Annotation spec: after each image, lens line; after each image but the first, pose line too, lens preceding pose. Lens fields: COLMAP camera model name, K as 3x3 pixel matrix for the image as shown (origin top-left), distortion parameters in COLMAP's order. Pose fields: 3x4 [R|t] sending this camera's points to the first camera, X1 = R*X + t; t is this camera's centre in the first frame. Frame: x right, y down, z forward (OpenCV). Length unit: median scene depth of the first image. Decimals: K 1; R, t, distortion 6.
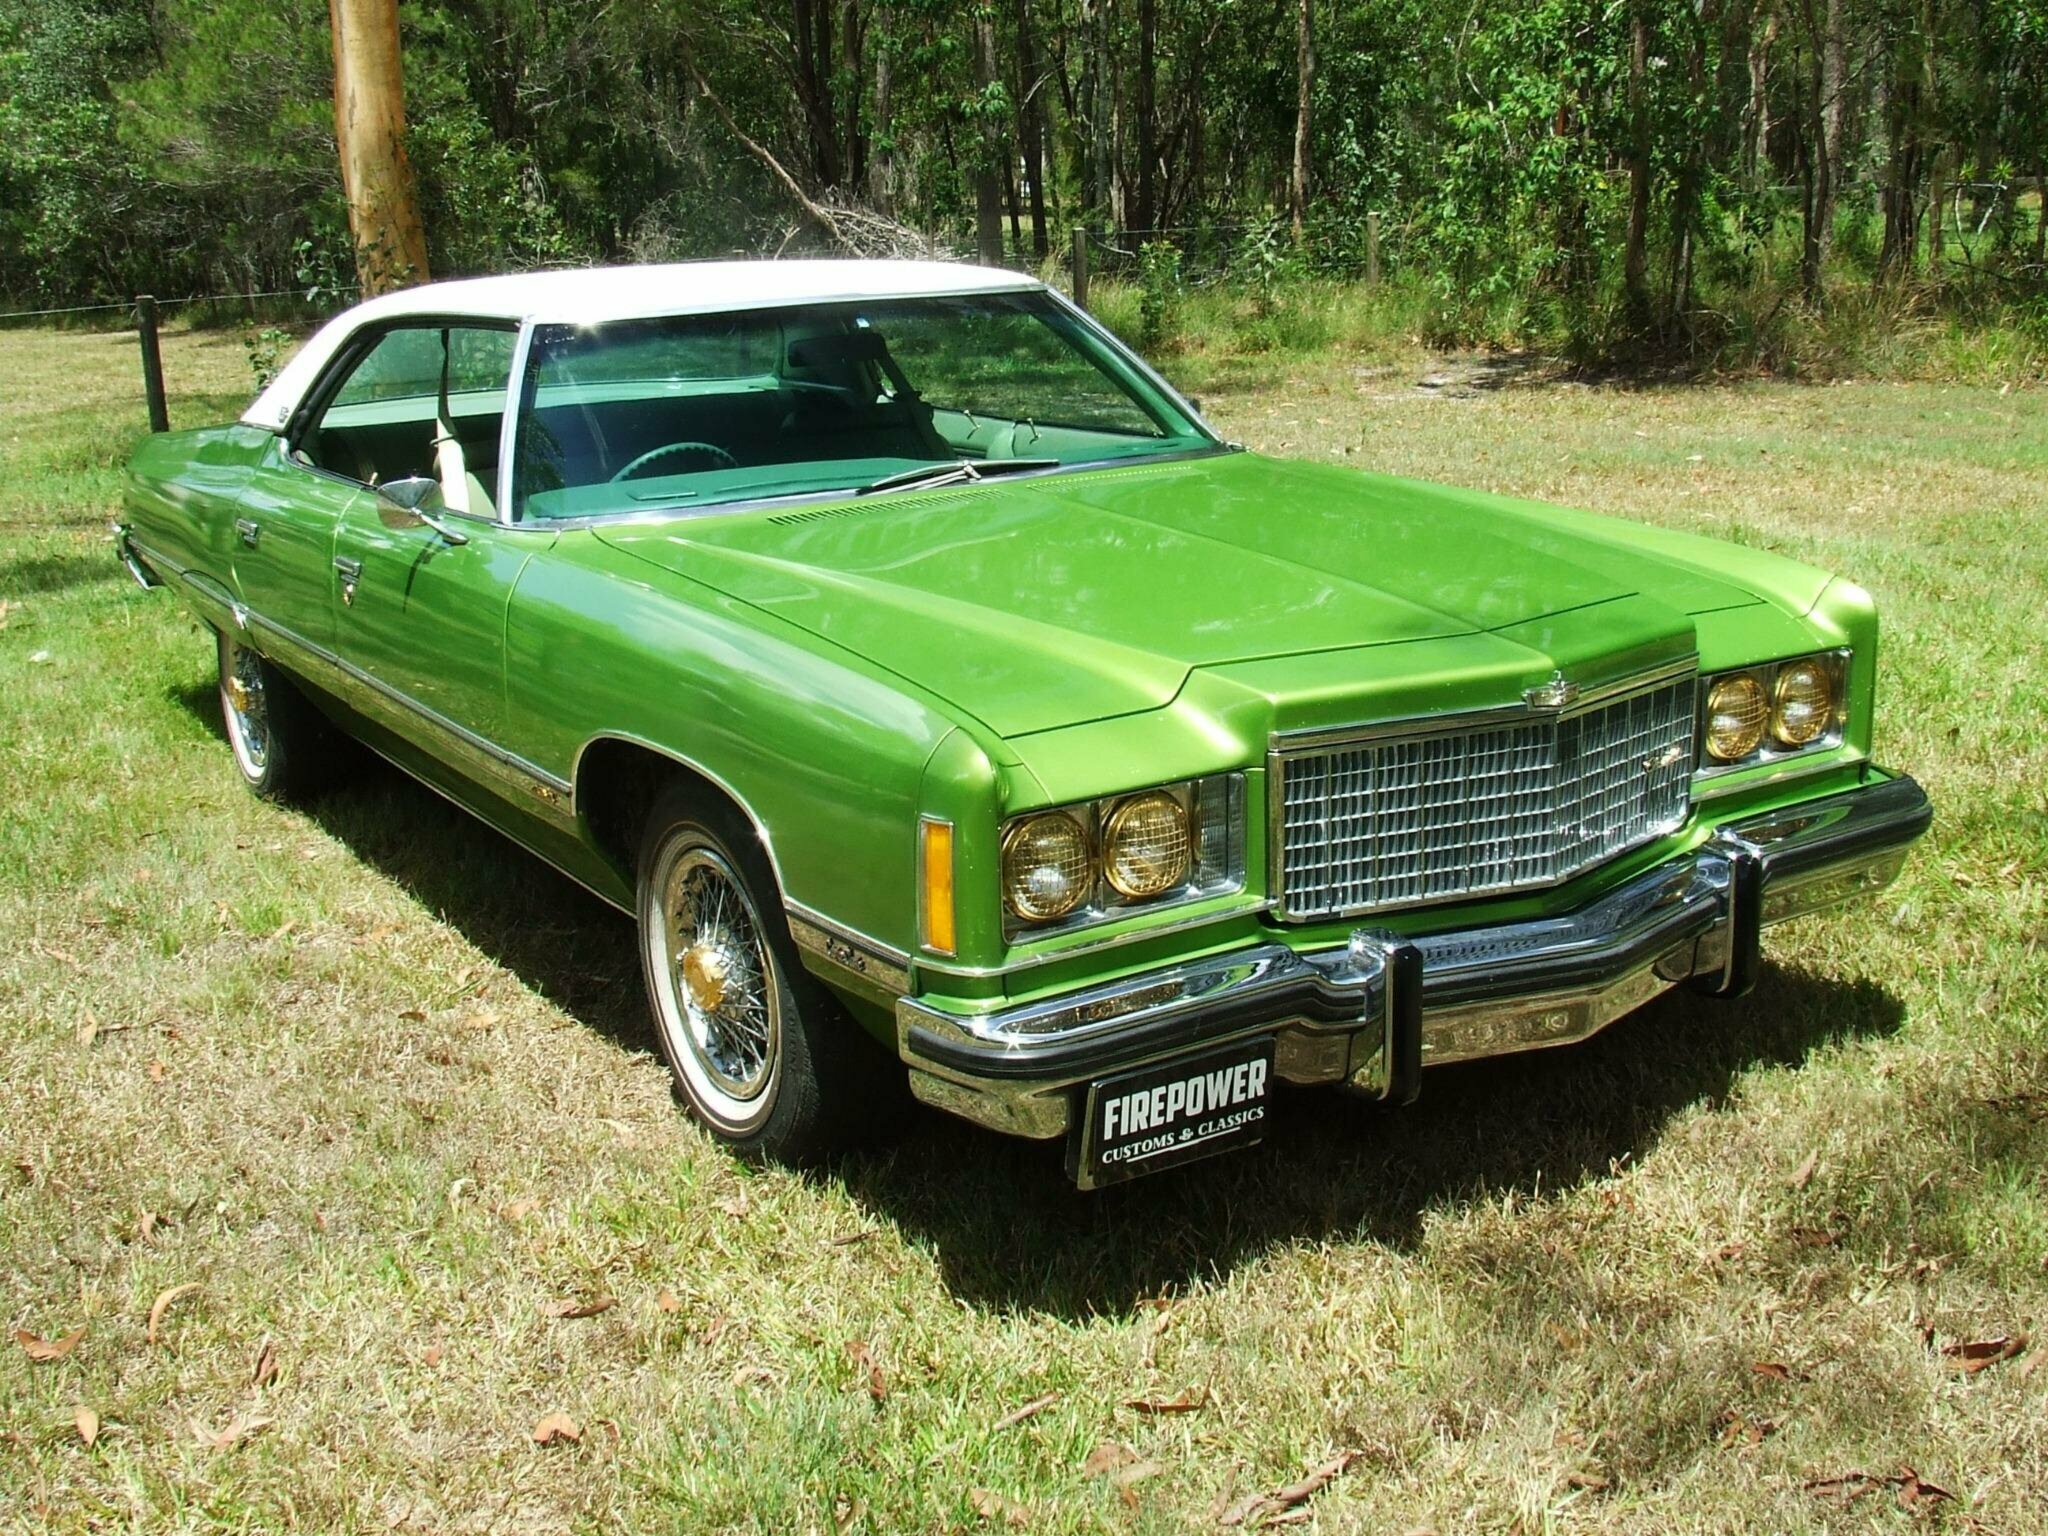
lens RADIAL K [[2235.0, 0, 1024.0], [0, 2235.0, 768.0], [0, 0, 1]] dist [-0.090775, 0.077175]
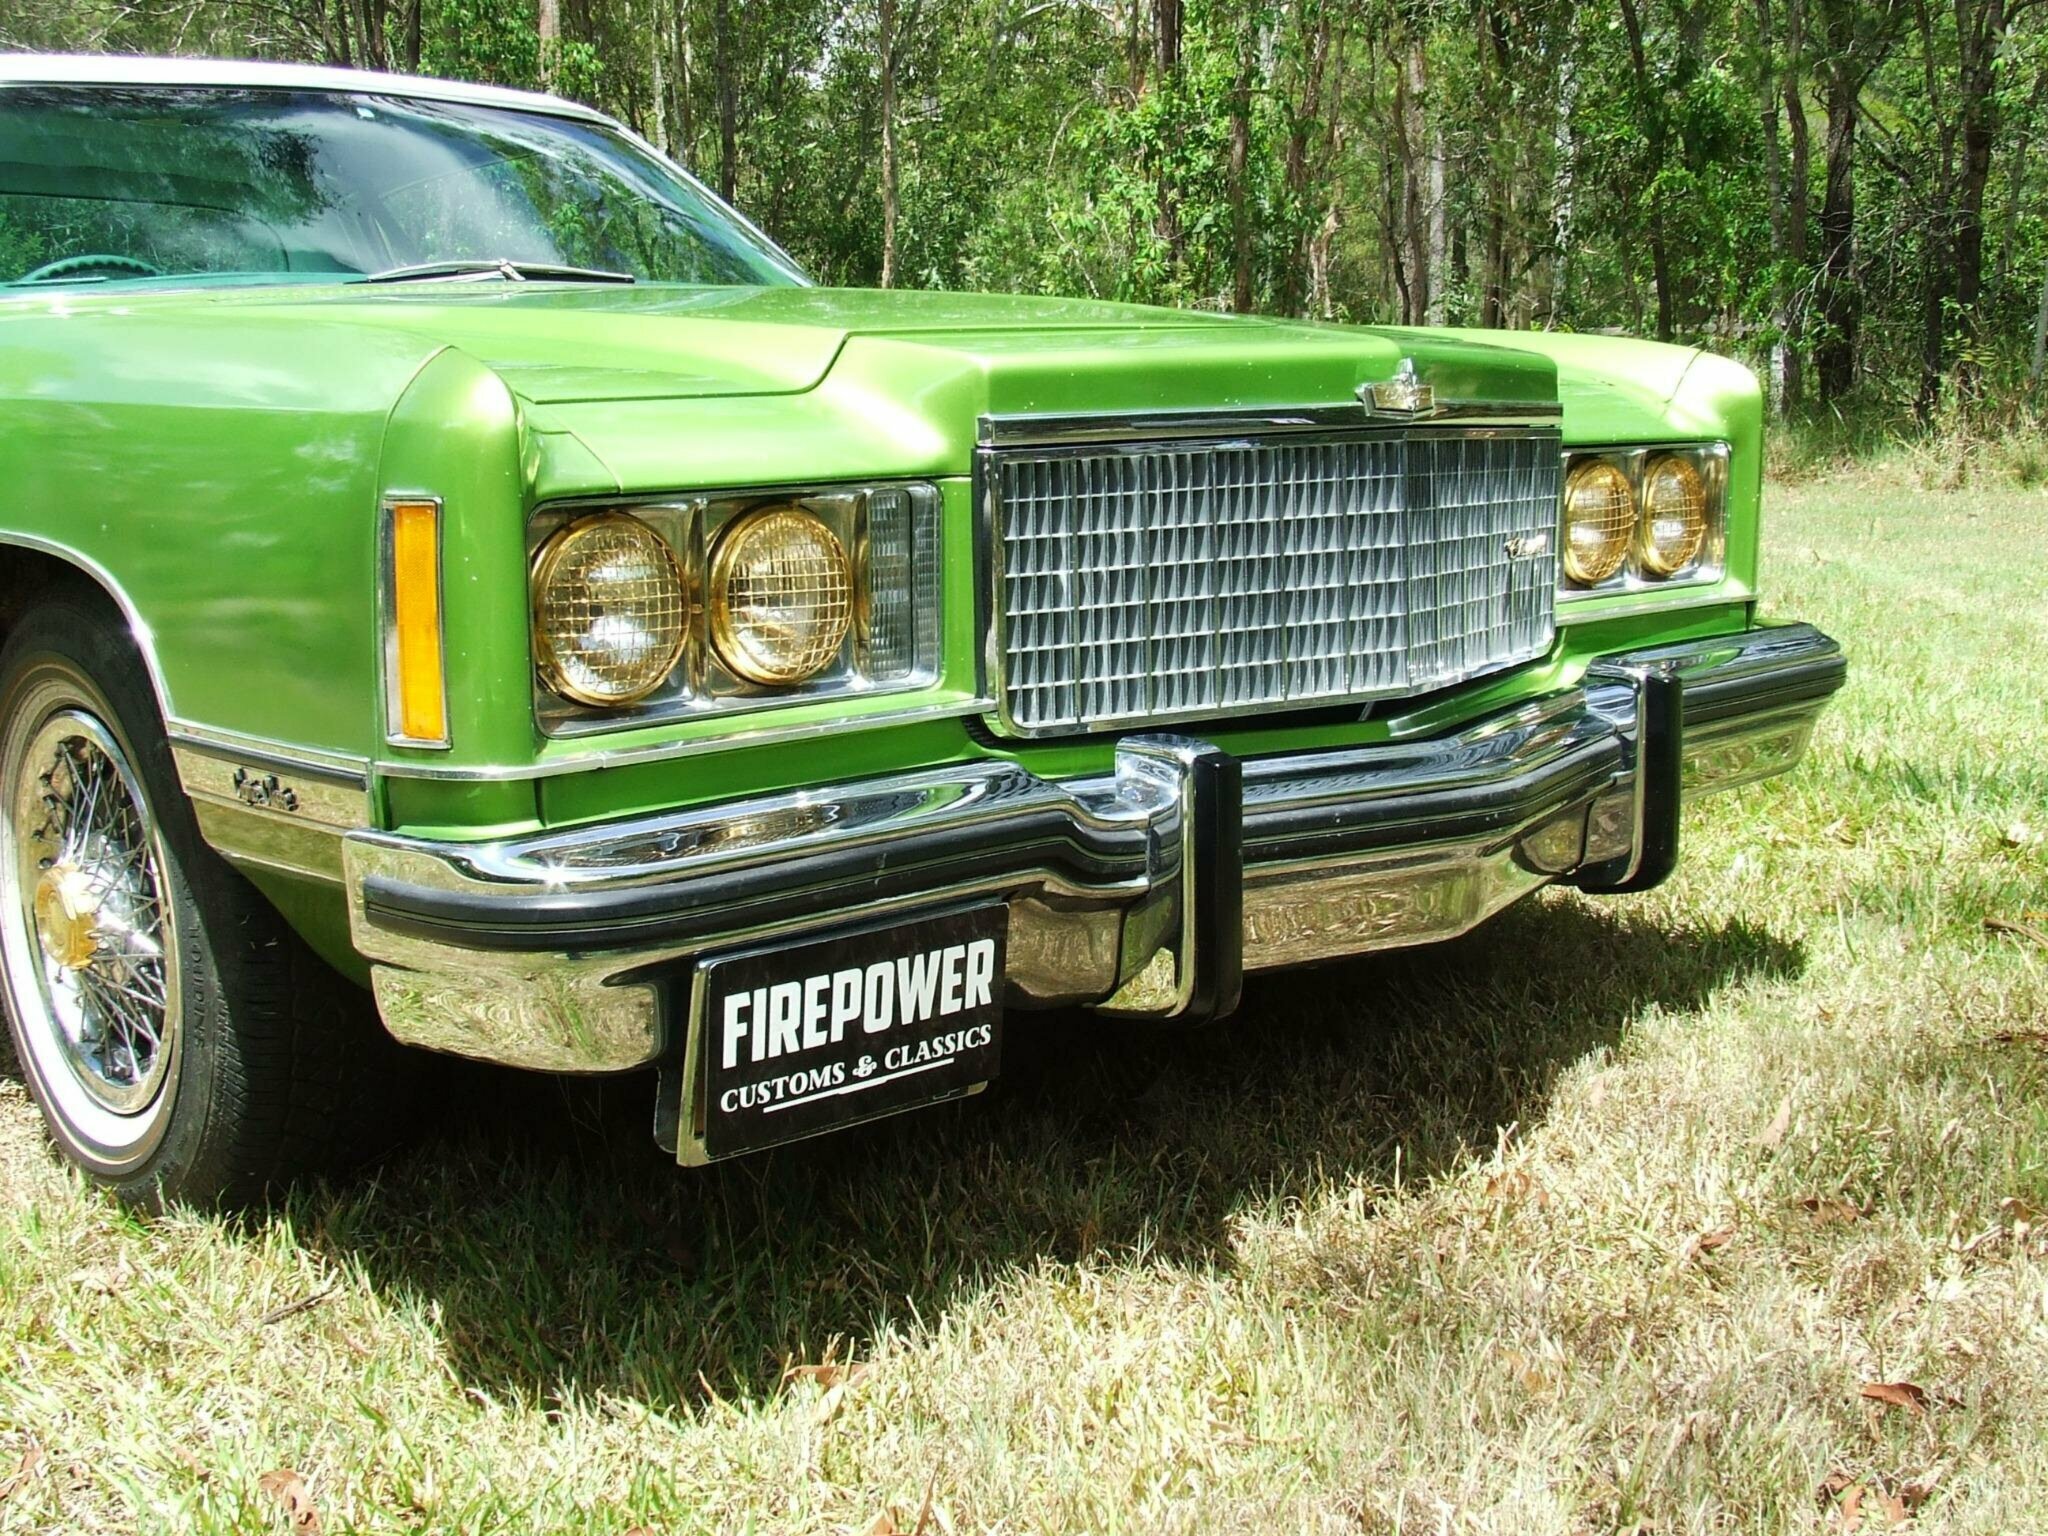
lens RADIAL K [[2235.0, 0, 1024.0], [0, 2235.0, 768.0], [0, 0, 1]] dist [-0.090775, 0.077175]
pose [[0.983010, -0.015973, 0.182857, 0.008426], [0.032039, 0.995845, -0.085243, 0.130882], [-0.180736, 0.089653, 0.979437, 0.397806]]
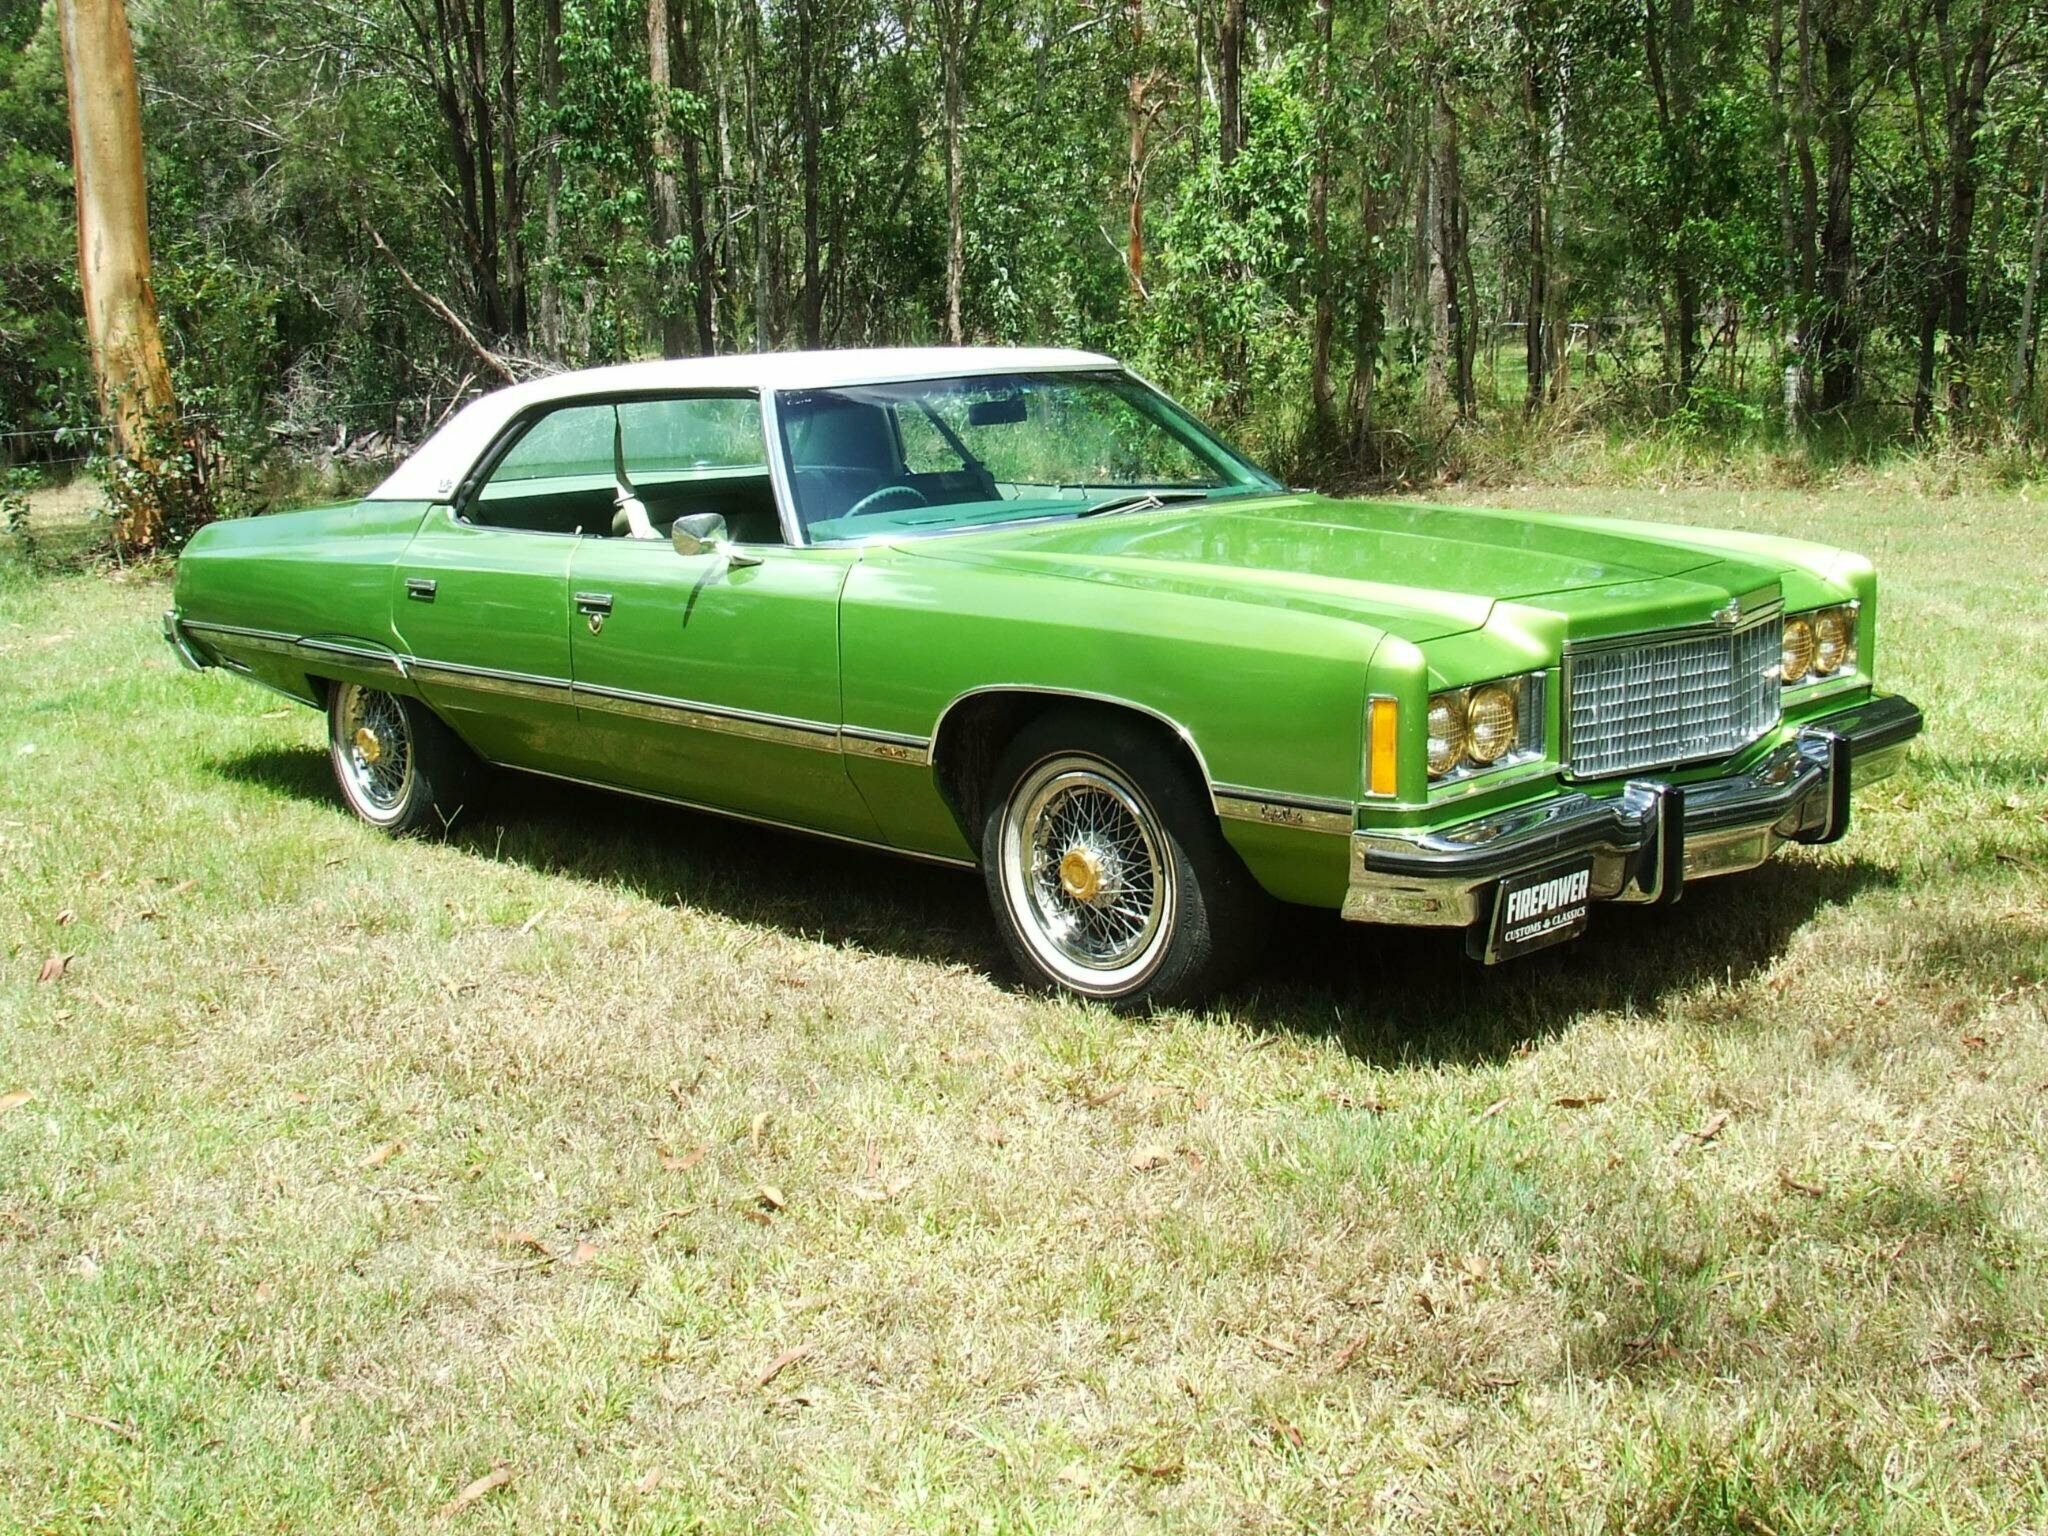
lens RADIAL K [[2270.7, 0, 1010.1], [0, 2270.7, 775.7], [0, 0, 1]] dist [-0.087859, 0.056823]
pose [[0.981027, -0.042136, 0.189235, -0.490703], [0.055165, 0.996416, -0.064118, 0.136857], [-0.185855, 0.073340, 0.979836, -0.306326]]
